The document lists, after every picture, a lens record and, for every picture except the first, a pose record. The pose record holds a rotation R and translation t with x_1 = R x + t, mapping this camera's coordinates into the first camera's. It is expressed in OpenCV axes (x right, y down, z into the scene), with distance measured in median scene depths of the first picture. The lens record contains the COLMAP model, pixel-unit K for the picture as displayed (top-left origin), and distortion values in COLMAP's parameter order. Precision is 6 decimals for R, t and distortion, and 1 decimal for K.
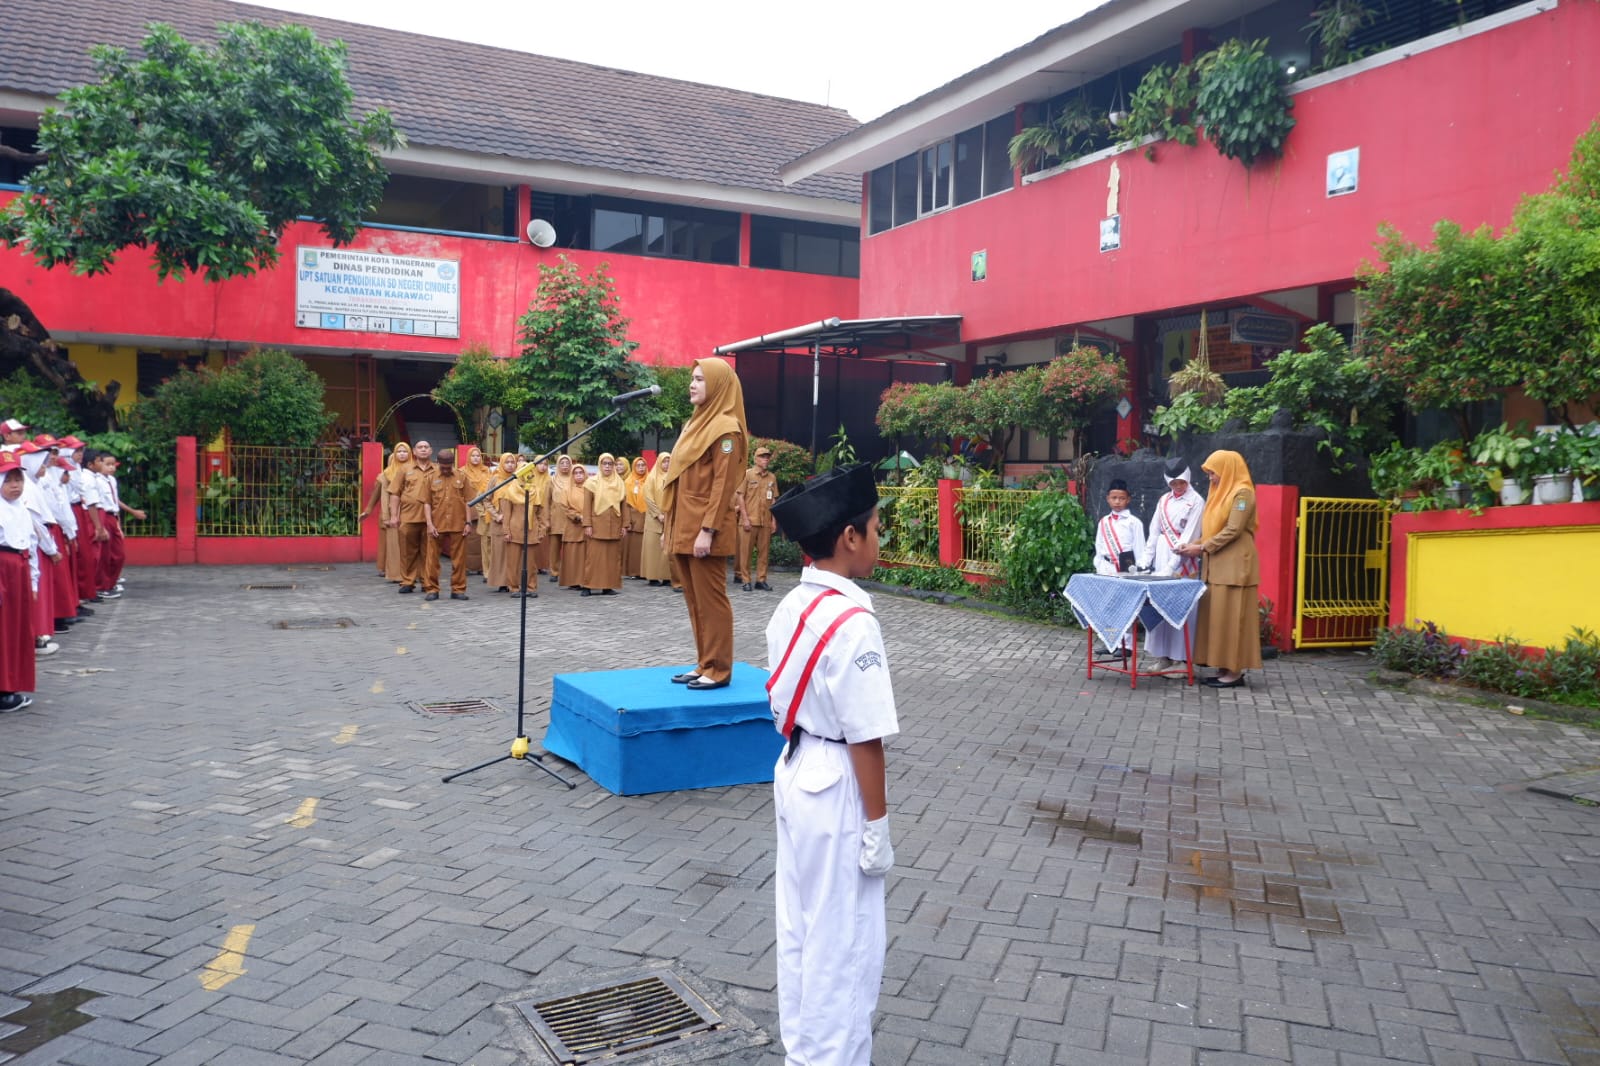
lens RADIAL K [[1226.1, 0, 802.3], [0, 1226.1, 528.6], [0, 0, 1]] dist [-0.016668, -0.001180]
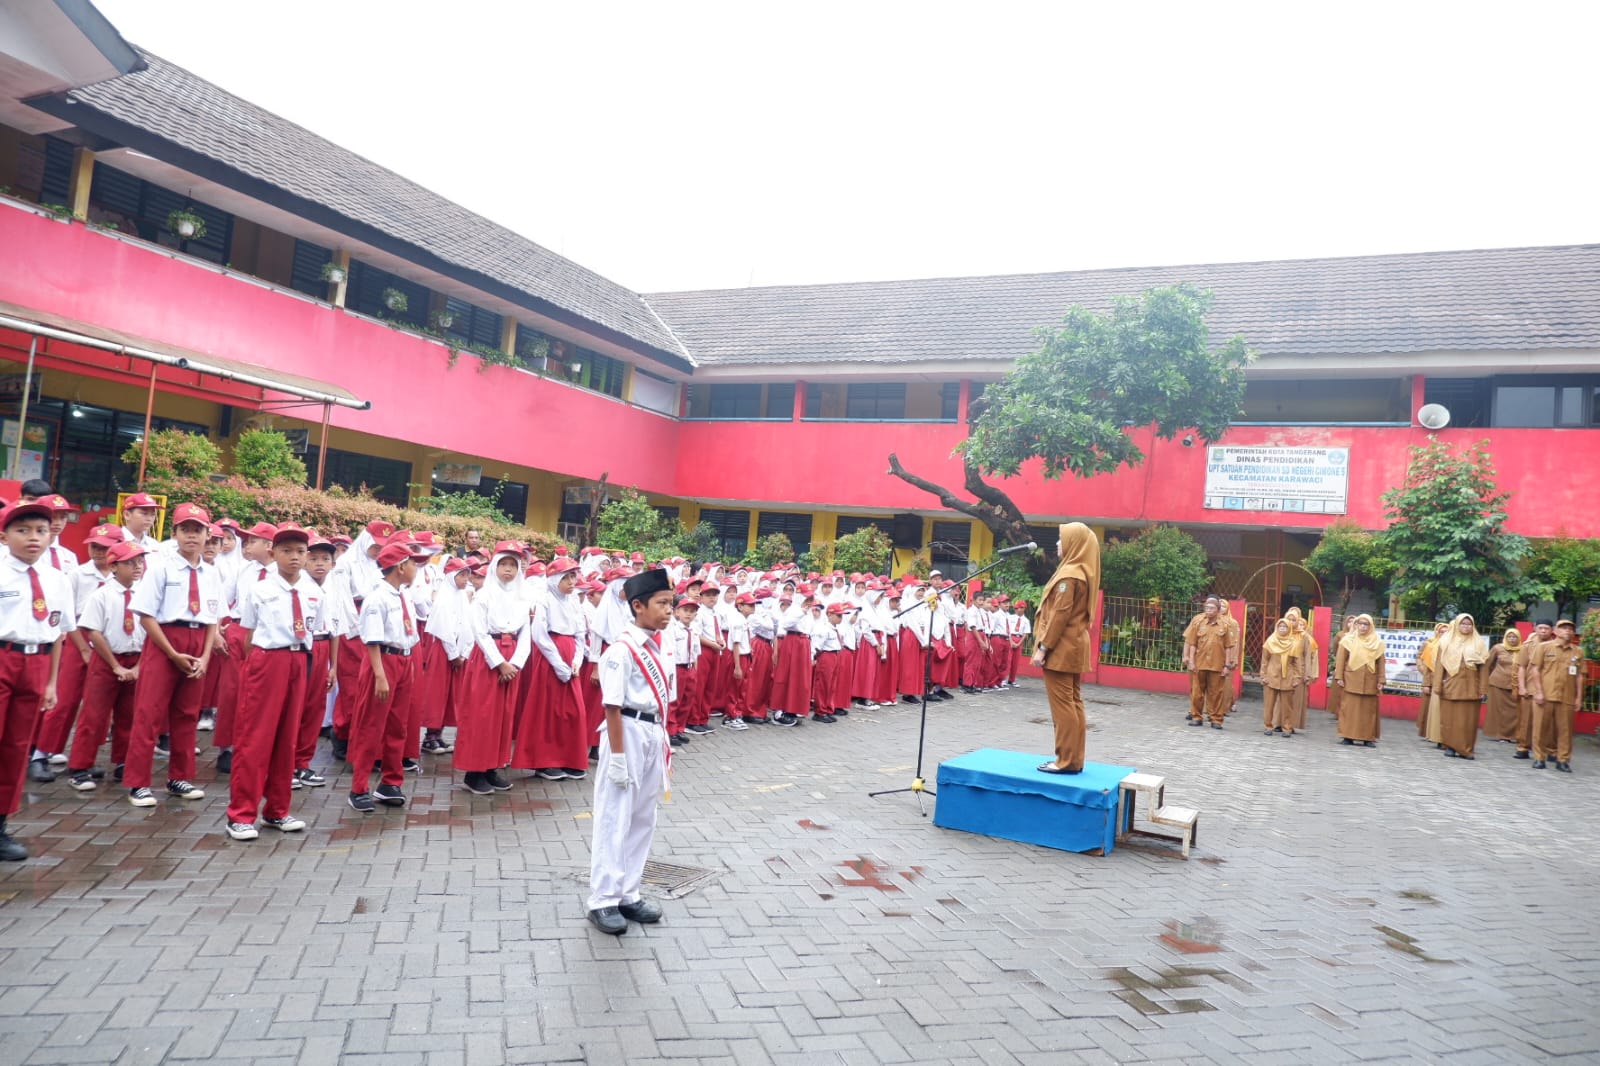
lens RADIAL K [[1042.7, 0, 793.0], [0, 1042.7, 530.0], [0, 0, 1]] dist [-0.010077, -0.001978]
pose [[0.590598, -0.011923, -0.806878, 0.209435], [-0.105530, 0.990163, -0.091875, 0.001632], [0.800036, 0.139411, 0.583530, 0.030867]]
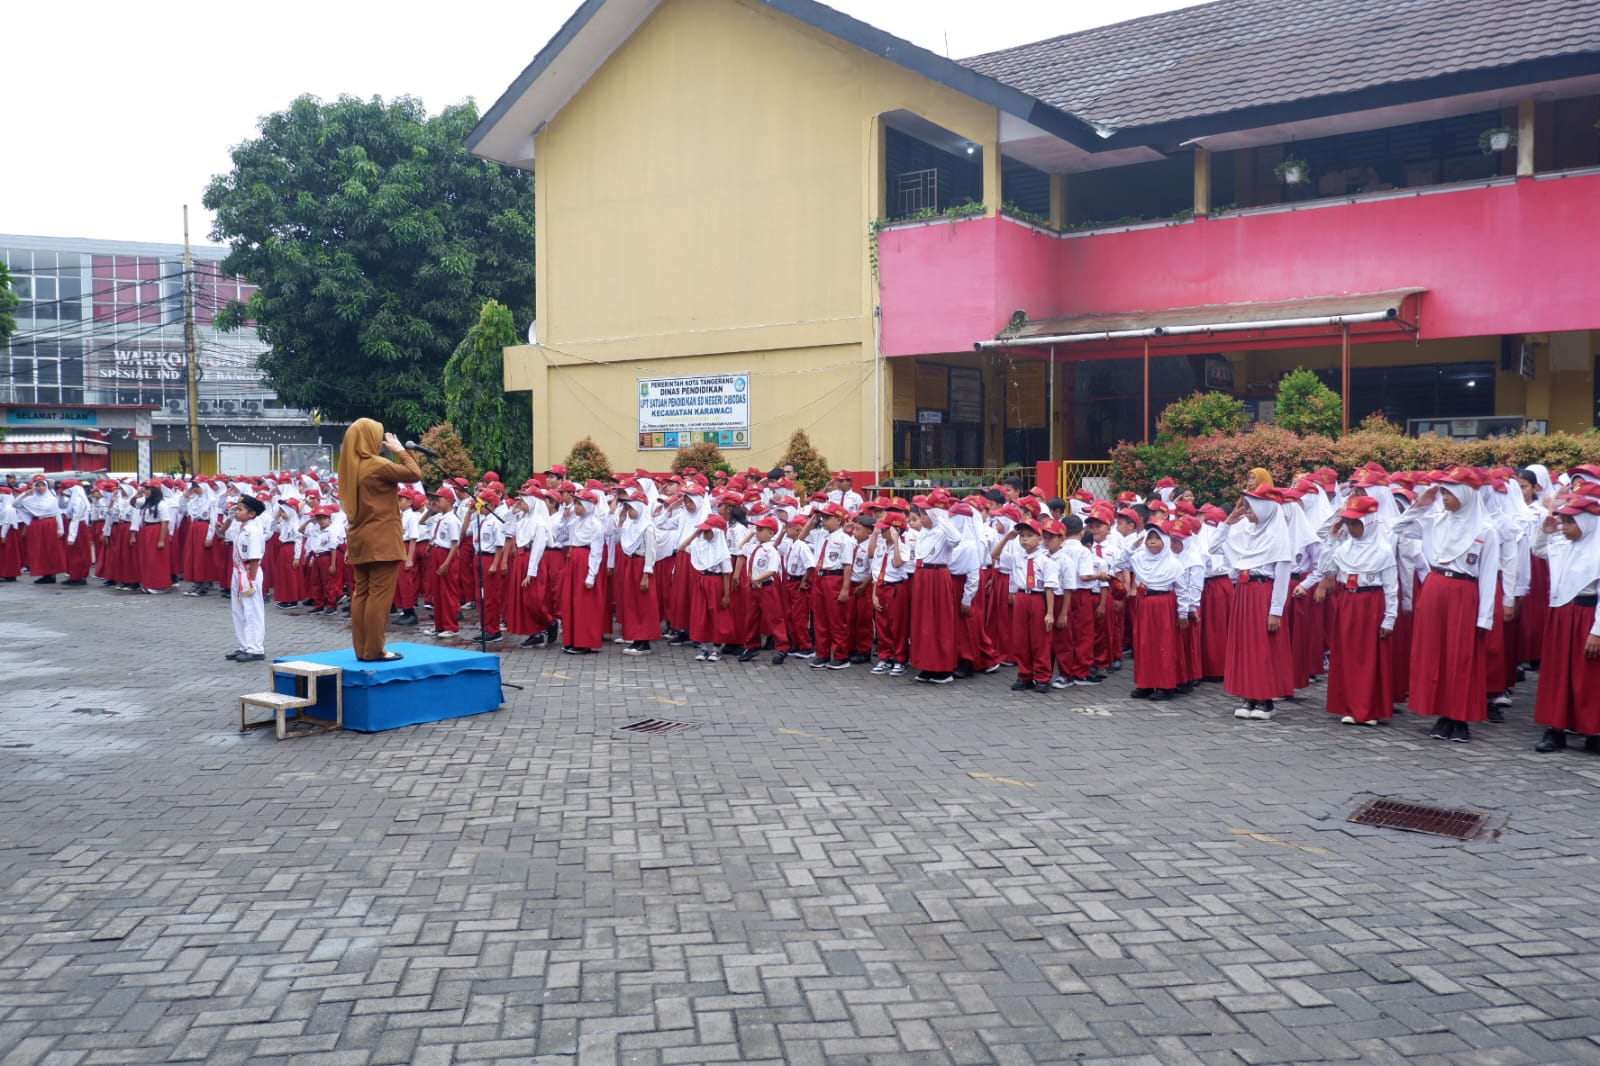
lens RADIAL K [[1279.5, 0, 800.0], [0, 1279.5, 533.0], [0, 0, 1]] dist [-0.005189, -0.011992]
pose [[-0.894295, -0.004200, -0.447459, 0.039957], [-0.035750, 0.997430, 0.062088, -0.034823], [0.446048, 0.071522, -0.892147, 0.777544]]
